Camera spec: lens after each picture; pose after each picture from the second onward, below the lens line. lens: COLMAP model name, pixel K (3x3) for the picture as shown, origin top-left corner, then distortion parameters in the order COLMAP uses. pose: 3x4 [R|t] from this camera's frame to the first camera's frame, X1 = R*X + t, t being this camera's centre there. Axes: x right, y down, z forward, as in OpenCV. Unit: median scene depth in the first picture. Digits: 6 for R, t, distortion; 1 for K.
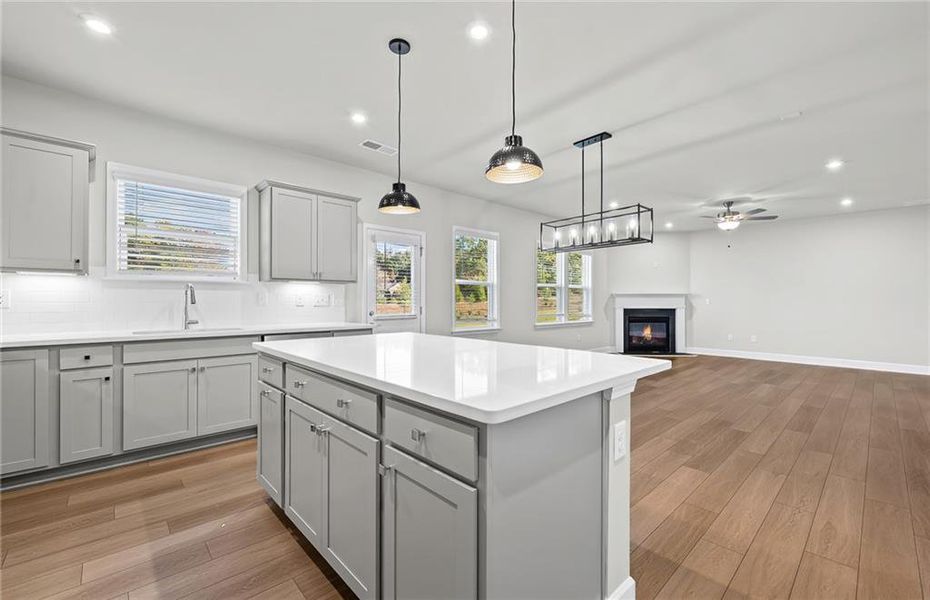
lens RADIAL K [[371.3, 0, 466.0], [0, 371.3, 300.3], [0, 0, 1]] dist [0.001223, 0.000097]
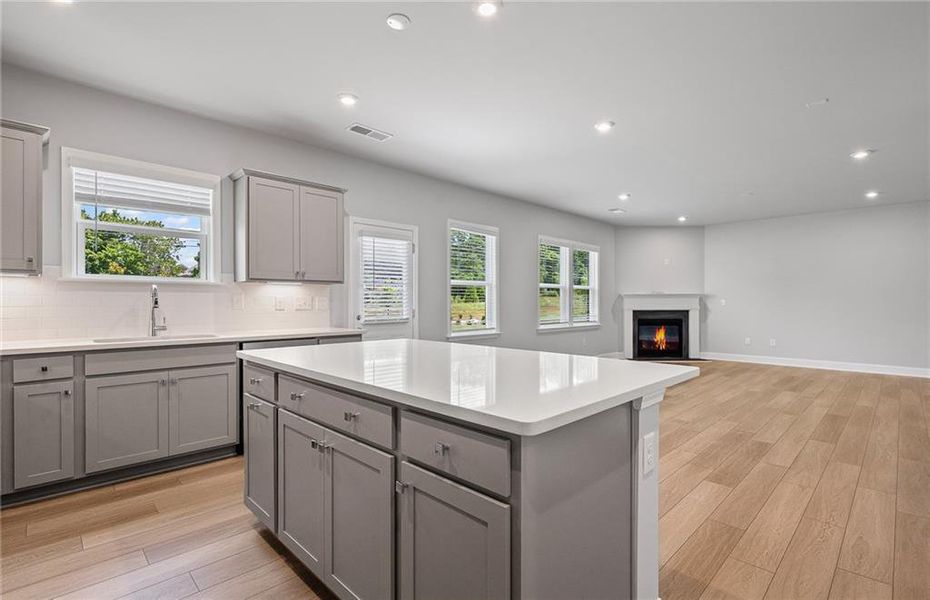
lens RADIAL K [[426.6, 0, 440.5], [0, 426.6, 301.0], [0, 0, 1]] dist [0.001378, -0.000084]
pose [[0.999591, -0.003759, 0.028364, -0.100619], [0.003650, 0.999986, 0.003902, -0.008596], [-0.028379, -0.003797, 0.999590, -0.042931]]
